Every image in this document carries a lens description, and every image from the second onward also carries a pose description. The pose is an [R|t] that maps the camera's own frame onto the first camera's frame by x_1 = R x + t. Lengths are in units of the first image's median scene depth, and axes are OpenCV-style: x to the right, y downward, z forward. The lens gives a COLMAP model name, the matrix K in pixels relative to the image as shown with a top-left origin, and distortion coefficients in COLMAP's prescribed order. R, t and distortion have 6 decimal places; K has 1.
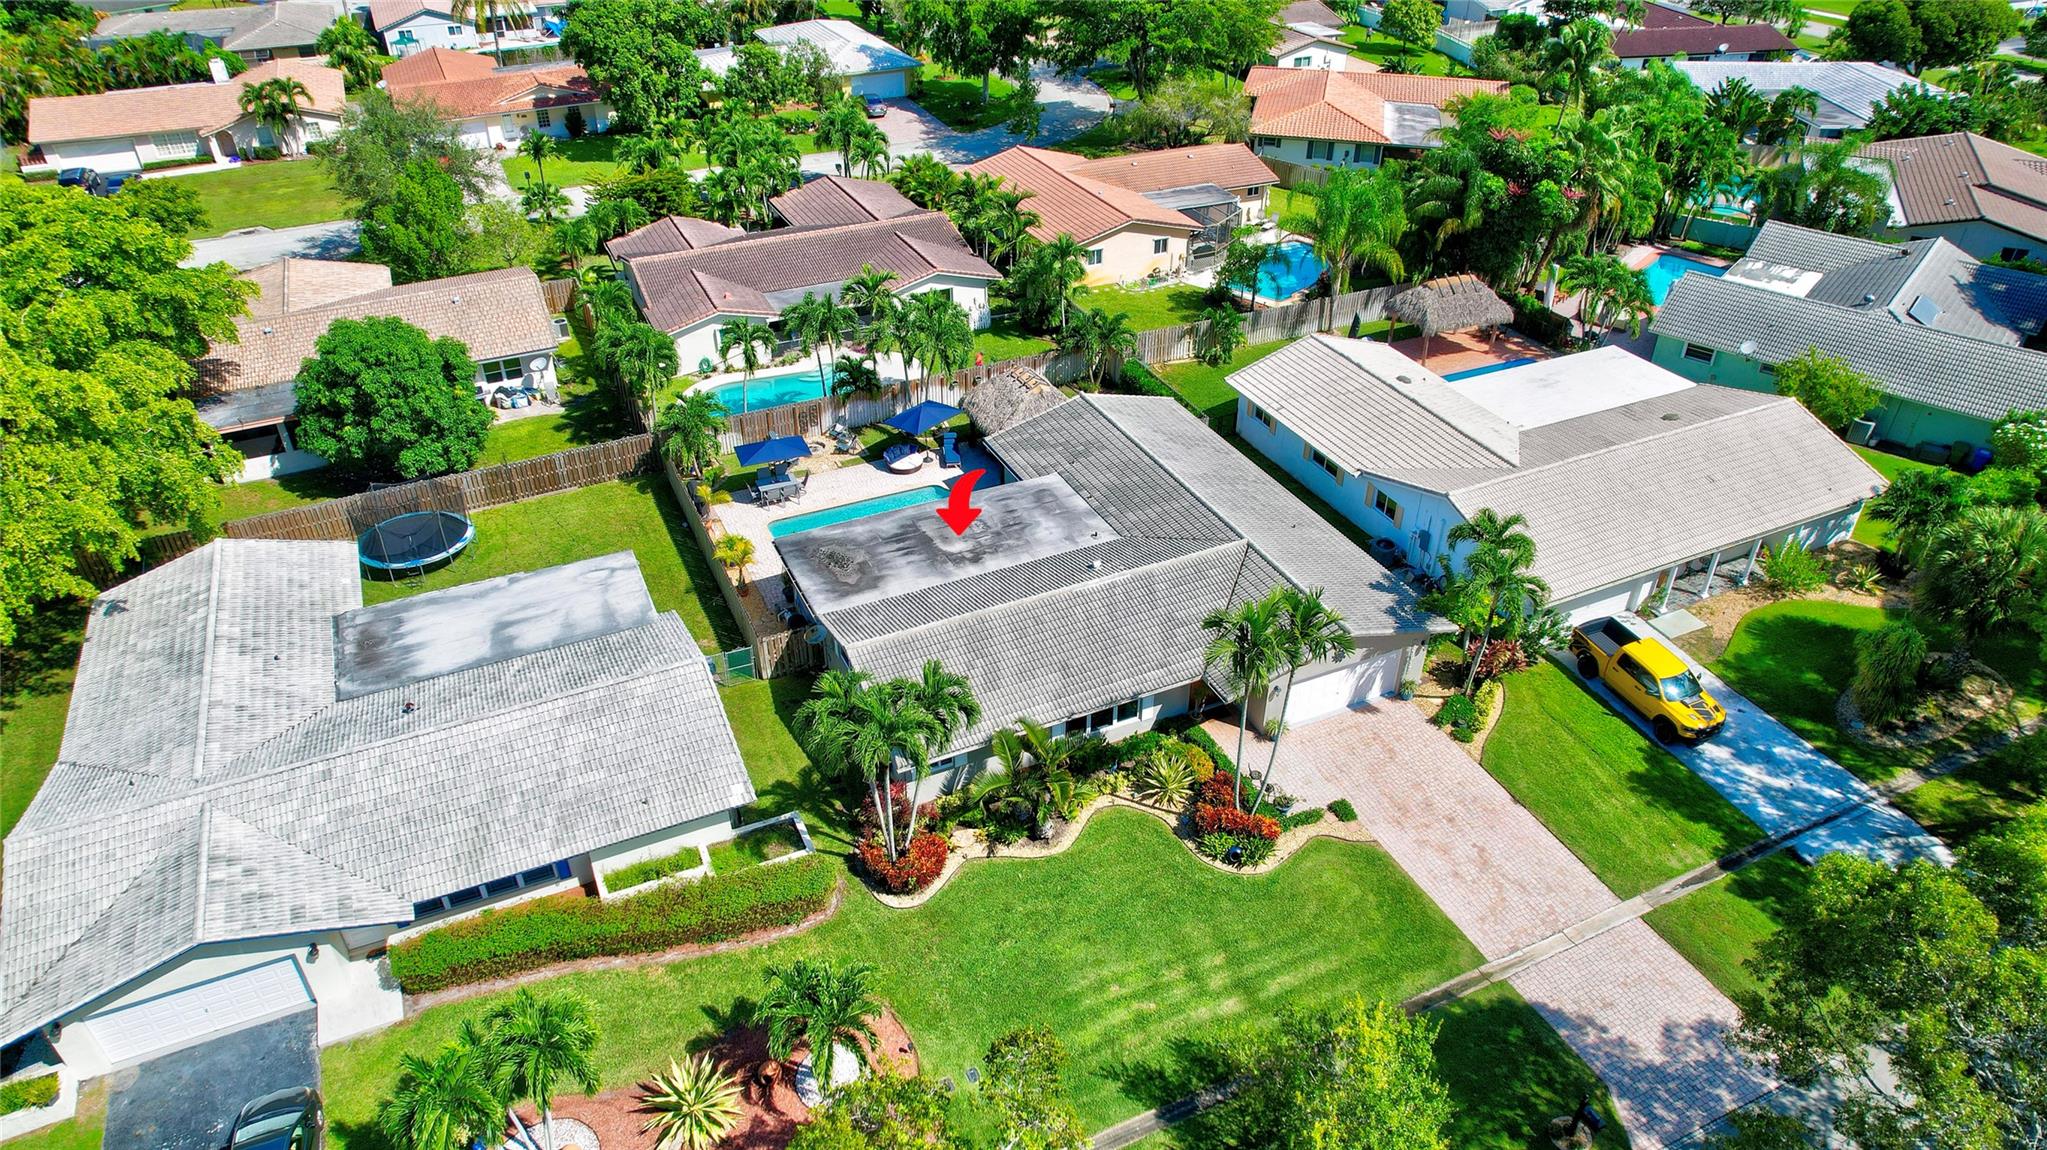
lens RADIAL K [[1298.9, 0, 1023.5], [0, 1298.9, 575.0], [0, 0, 1]] dist [-0.072387, 0.065801]
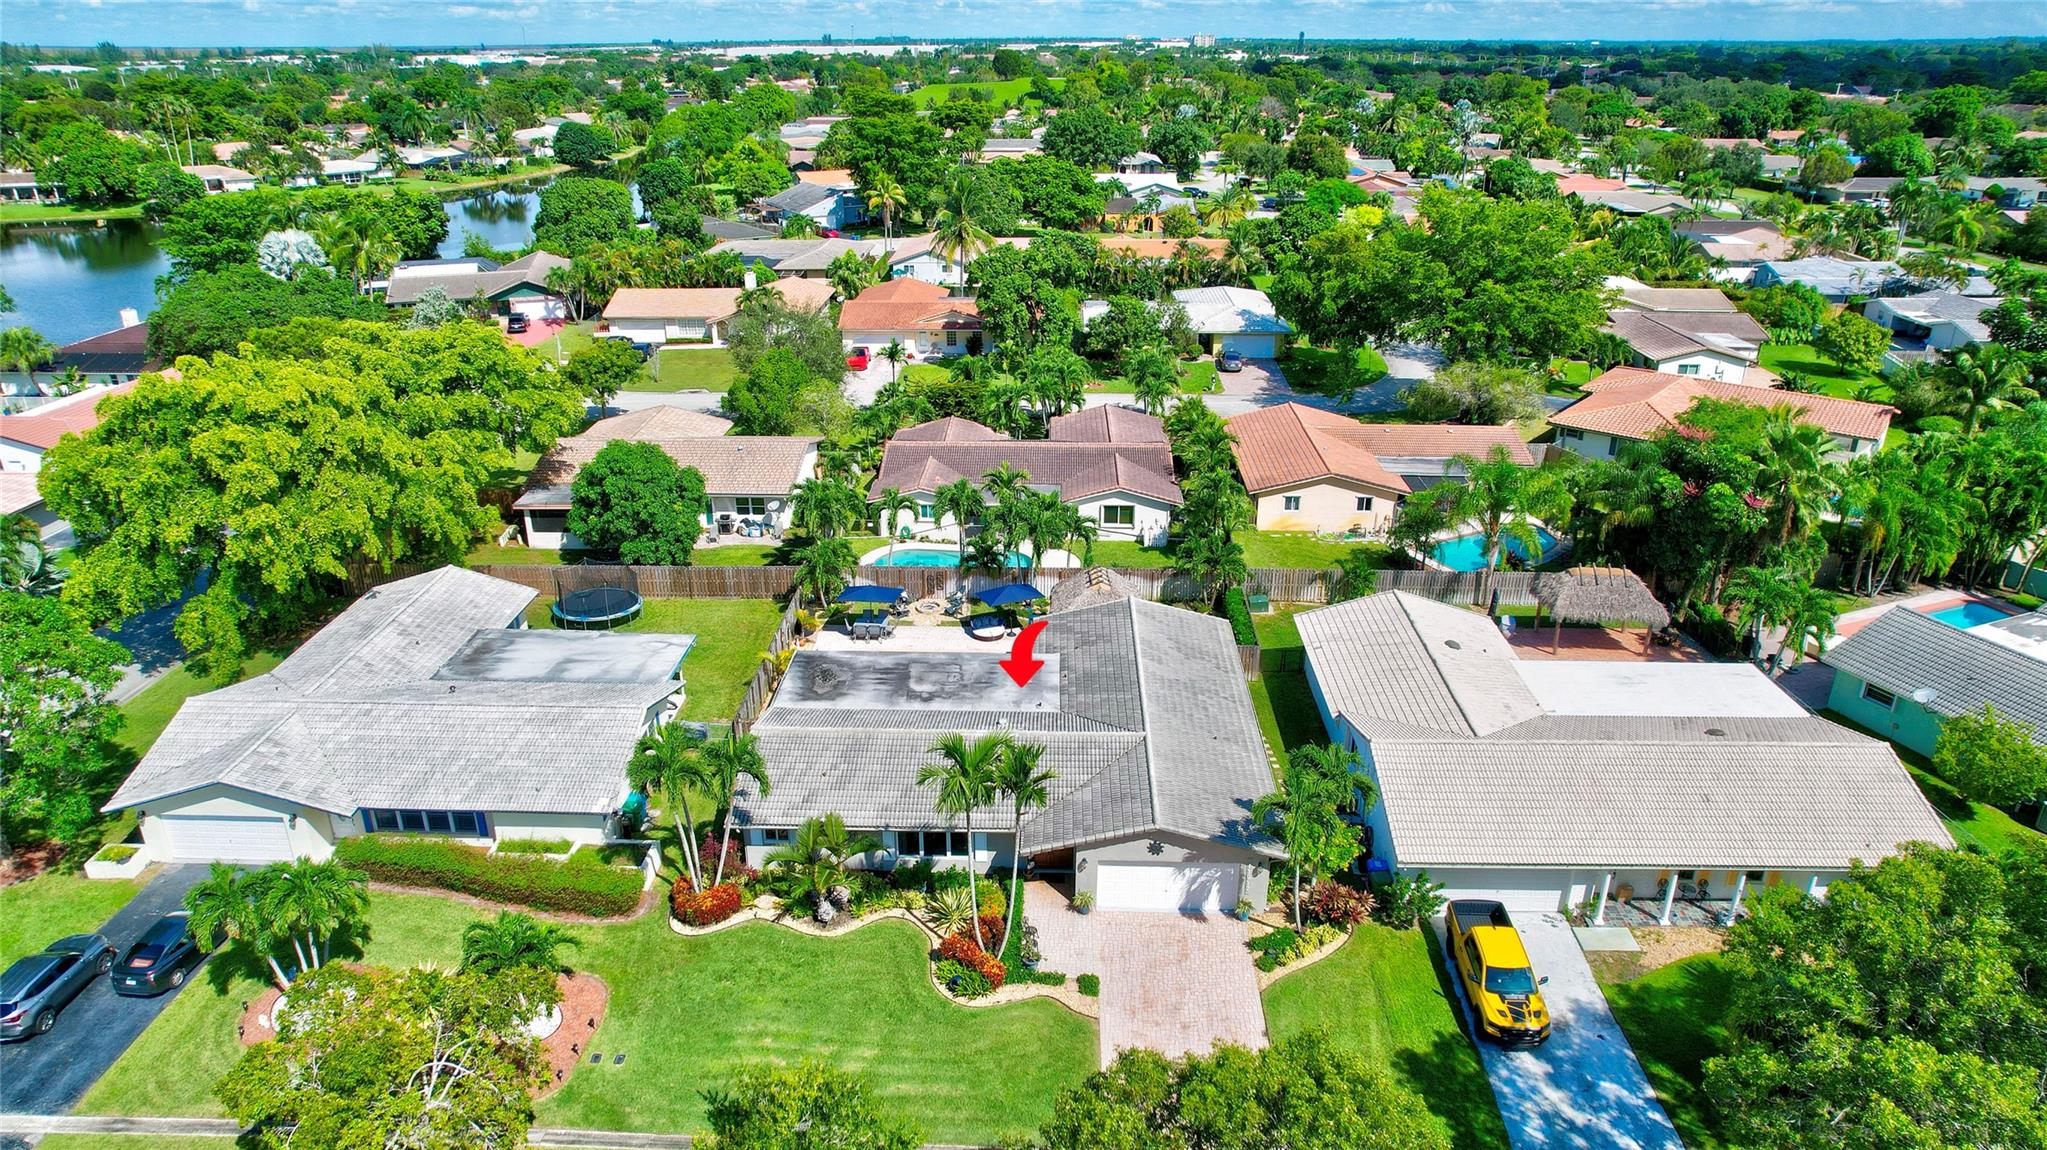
lens RADIAL K [[1298.9, 0, 1023.5], [0, 1298.9, 575.0], [0, 0, 1]] dist [-0.072387, 0.065801]
pose [[0.893585, 0.171767, -0.414732, 0.378080], [-0.251093, 0.957100, -0.144609, 0.020410], [0.372101, 0.233357, 0.898379, -0.014651]]
